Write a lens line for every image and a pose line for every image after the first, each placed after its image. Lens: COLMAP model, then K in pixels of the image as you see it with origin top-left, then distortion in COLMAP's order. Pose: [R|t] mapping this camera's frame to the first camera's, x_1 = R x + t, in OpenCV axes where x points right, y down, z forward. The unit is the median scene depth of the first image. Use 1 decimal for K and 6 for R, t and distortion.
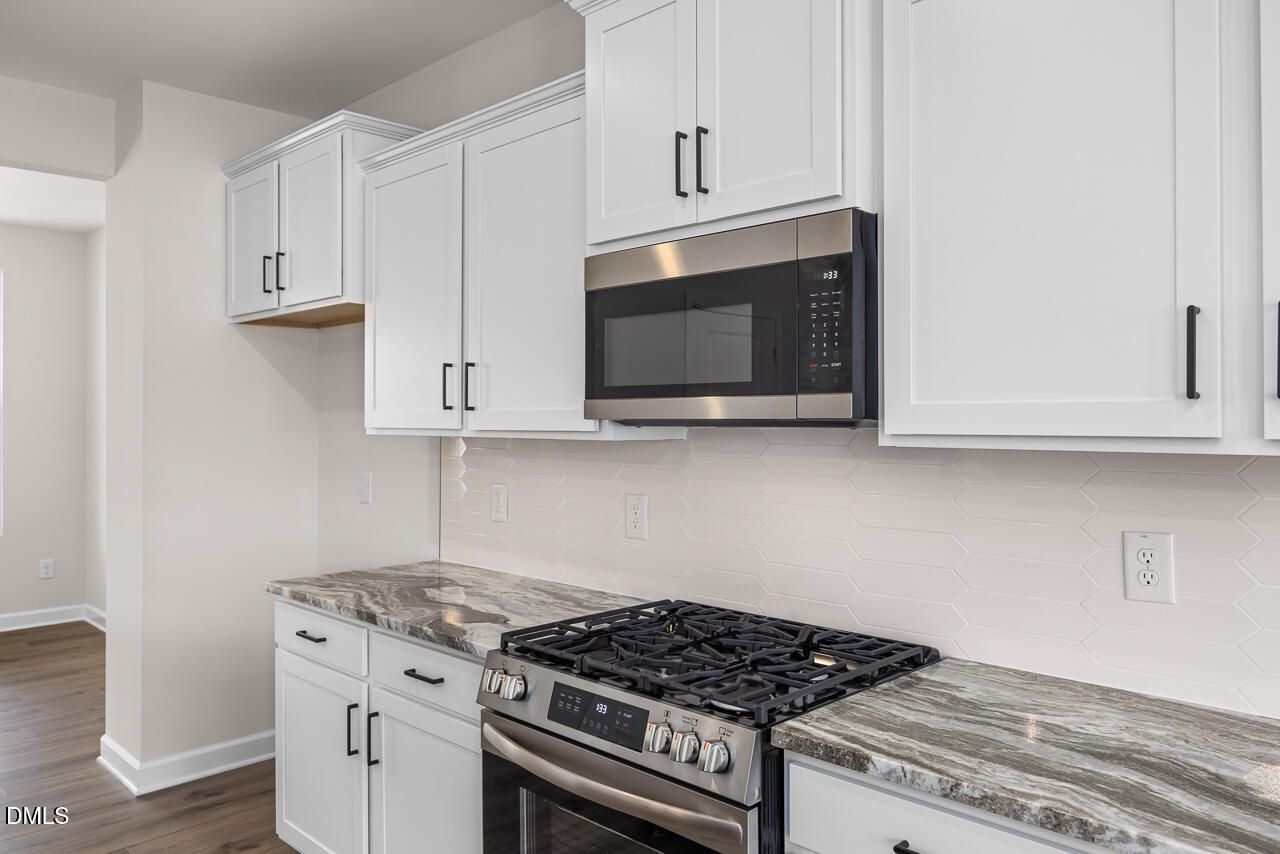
lens RADIAL K [[926.6, 0, 640.0], [0, 926.6, 427.0], [0, 0, 1]] dist [-0.000937, 0.000381]
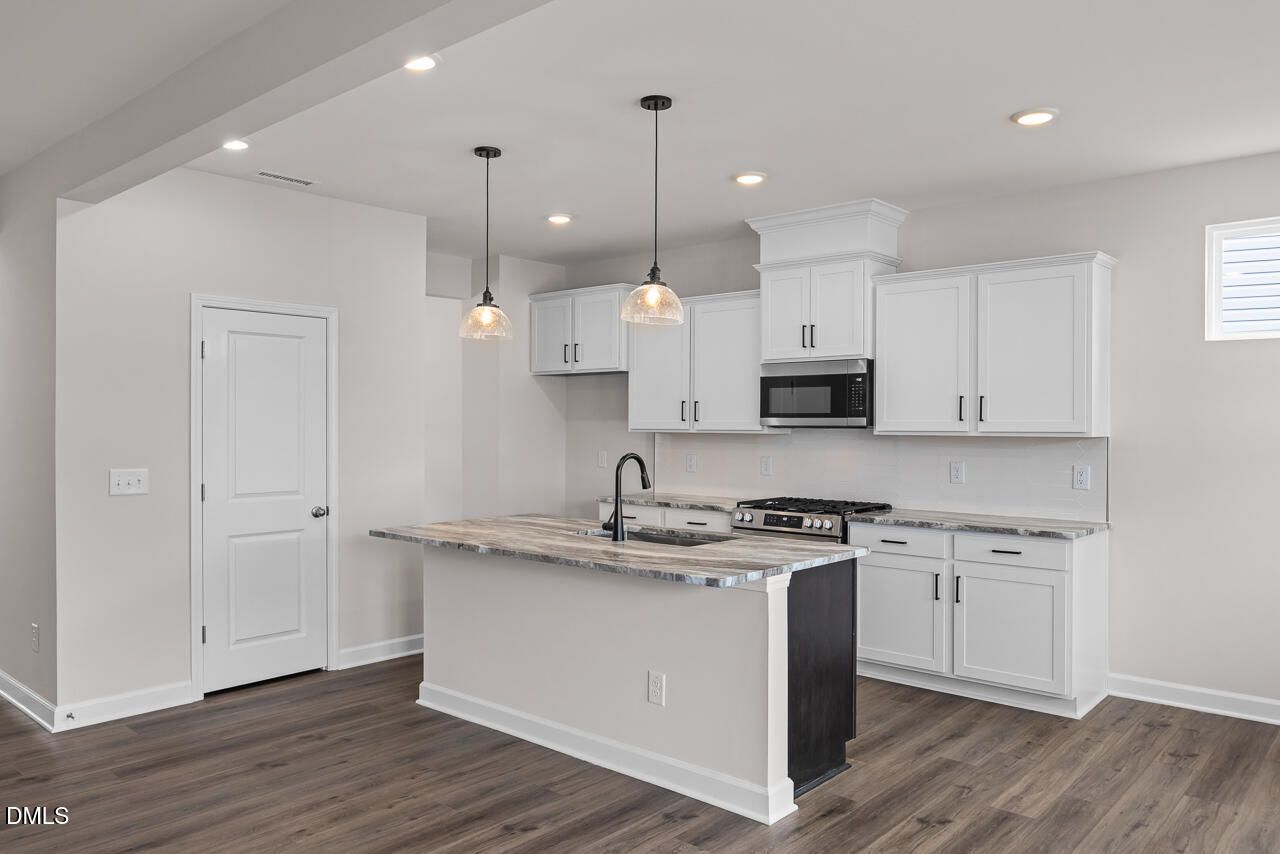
lens RADIAL K [[906.3, 0, 636.6], [0, 906.3, 449.9], [0, 0, 1]] dist [0.003683, 0.000461]
pose [[0.998945, 0.000714, 0.045920, -0.644205], [-0.001761, 0.999739, 0.022765, 0.004227], [-0.045892, -0.022822, 0.998686, -1.904256]]
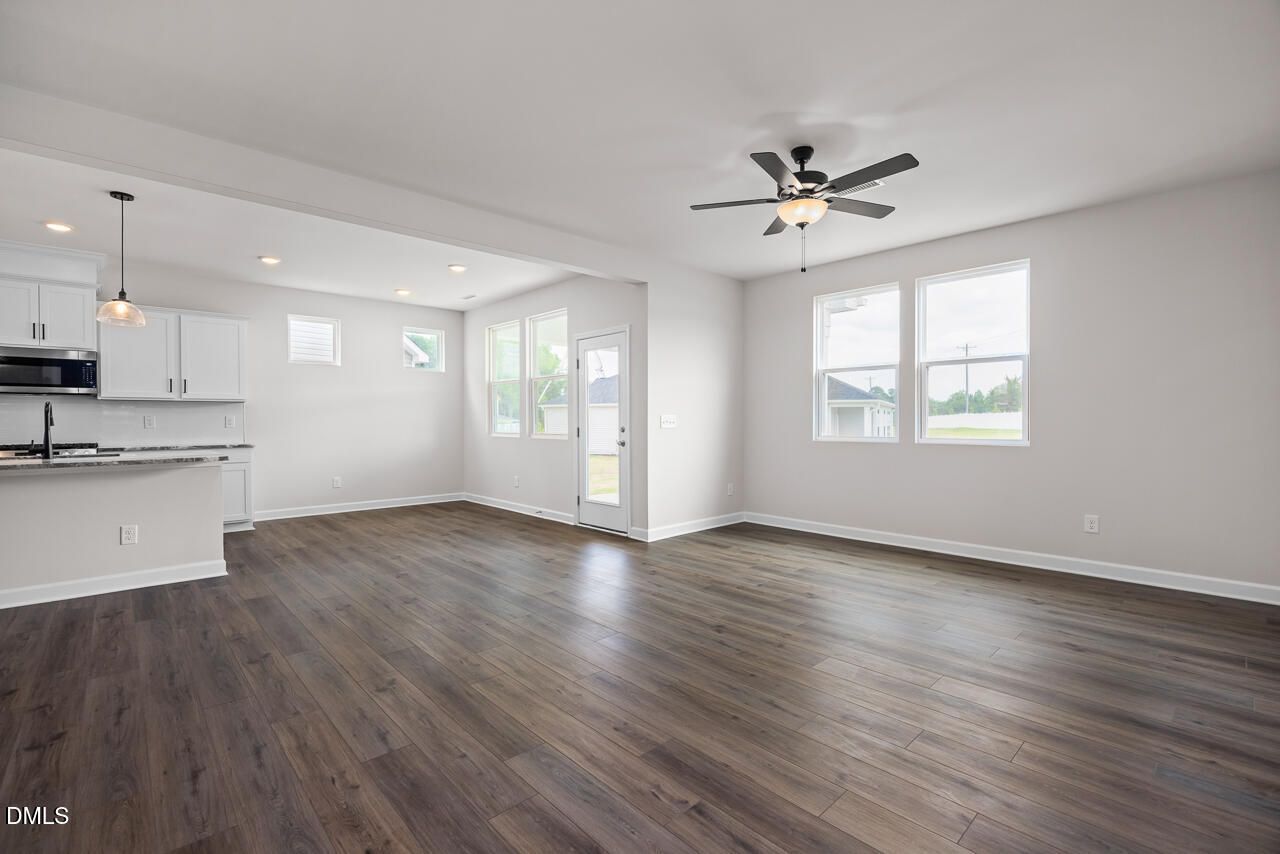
lens RADIAL K [[597.2, 0, 640.0], [0, 597.2, 427.0], [0, 0, 1]] dist [-0.001156, -0.000293]
pose [[0.062380, -0.012456, 0.997975, -2.636083], [0.009902, 0.999881, 0.011861, 0.152898], [-0.998003, 0.009142, 0.062496, -2.006603]]
